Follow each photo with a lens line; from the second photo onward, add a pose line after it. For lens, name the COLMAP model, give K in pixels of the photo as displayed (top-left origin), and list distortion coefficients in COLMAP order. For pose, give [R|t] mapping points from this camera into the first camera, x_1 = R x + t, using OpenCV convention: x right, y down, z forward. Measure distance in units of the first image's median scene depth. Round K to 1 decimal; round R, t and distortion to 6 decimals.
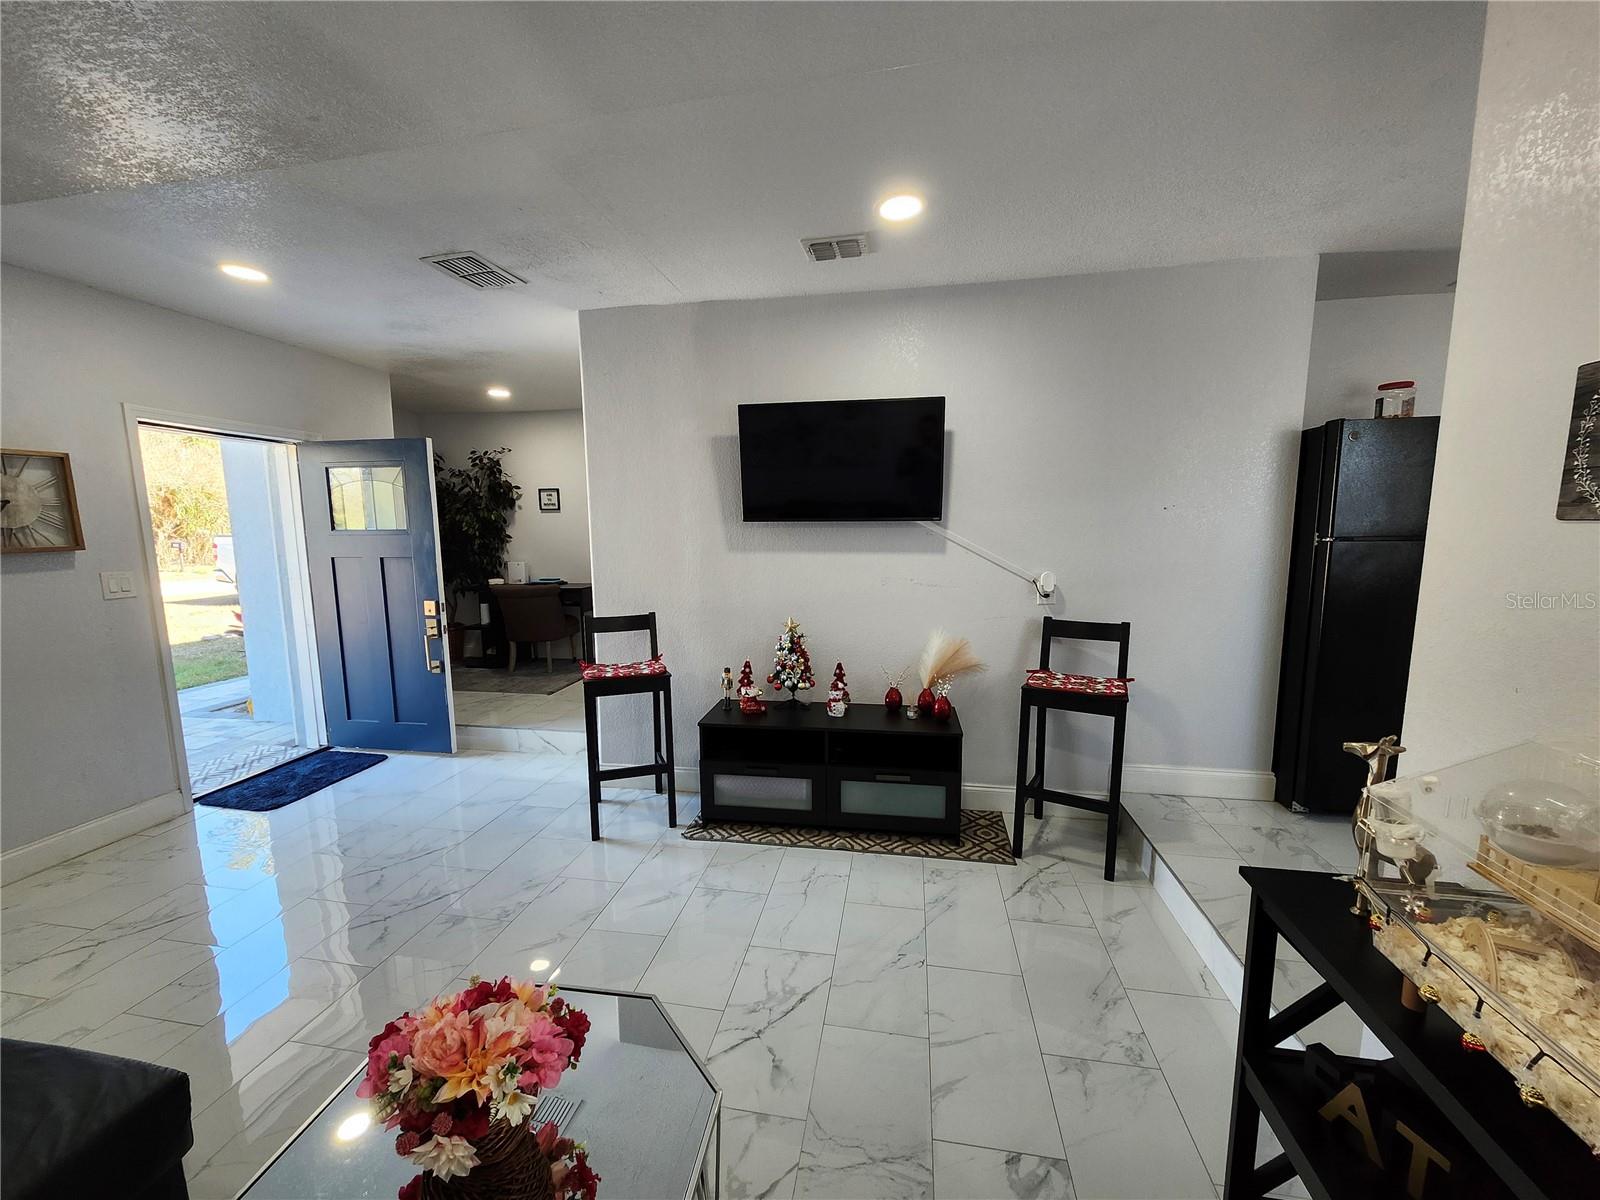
lens RADIAL K [[626.8, 0, 793.9], [0, 626.8, 606.4], [0, 0, 1]] dist [0.001639, -0.000634]
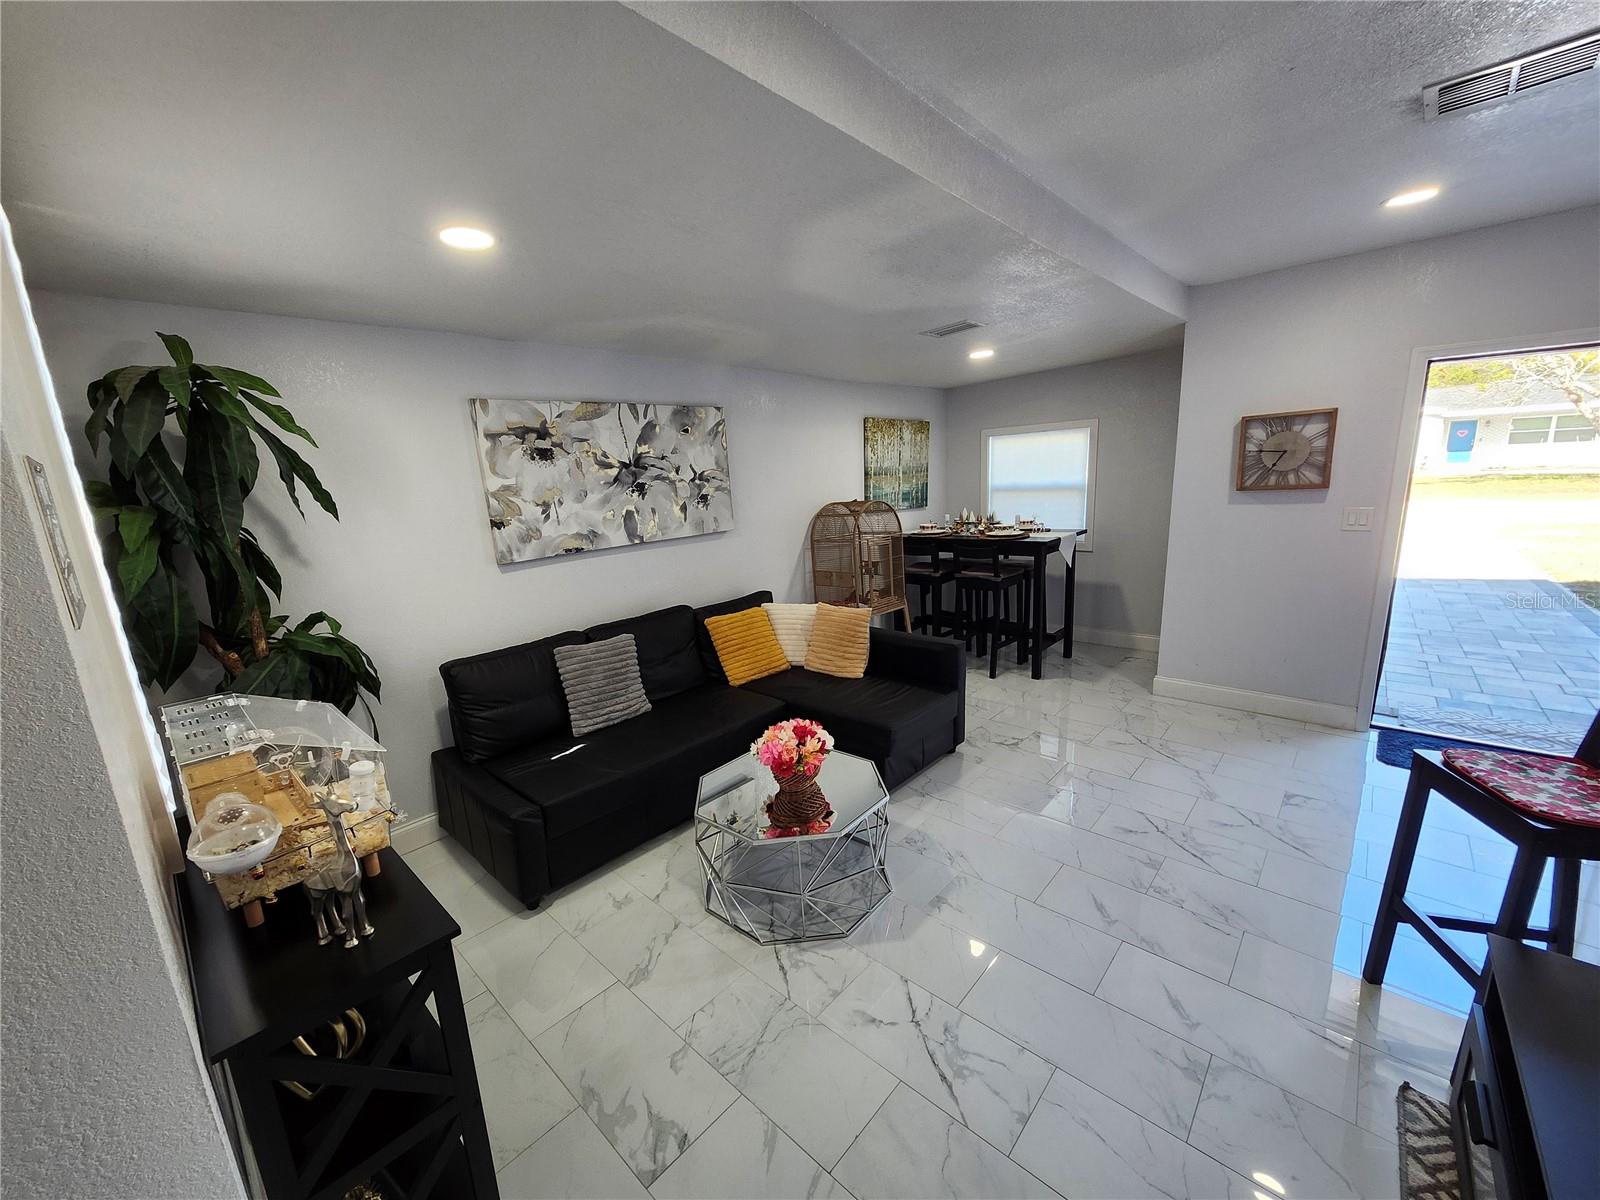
lens RADIAL K [[626.8, 0, 793.9], [0, 626.8, 606.4], [0, 0, 1]] dist [0.001639, -0.000634]
pose [[-0.525868, 0.215011, -0.822942, 0.779749], [-0.057490, 0.956325, 0.286596, -0.262704], [0.848621, 0.198022, -0.490540, 1.253669]]
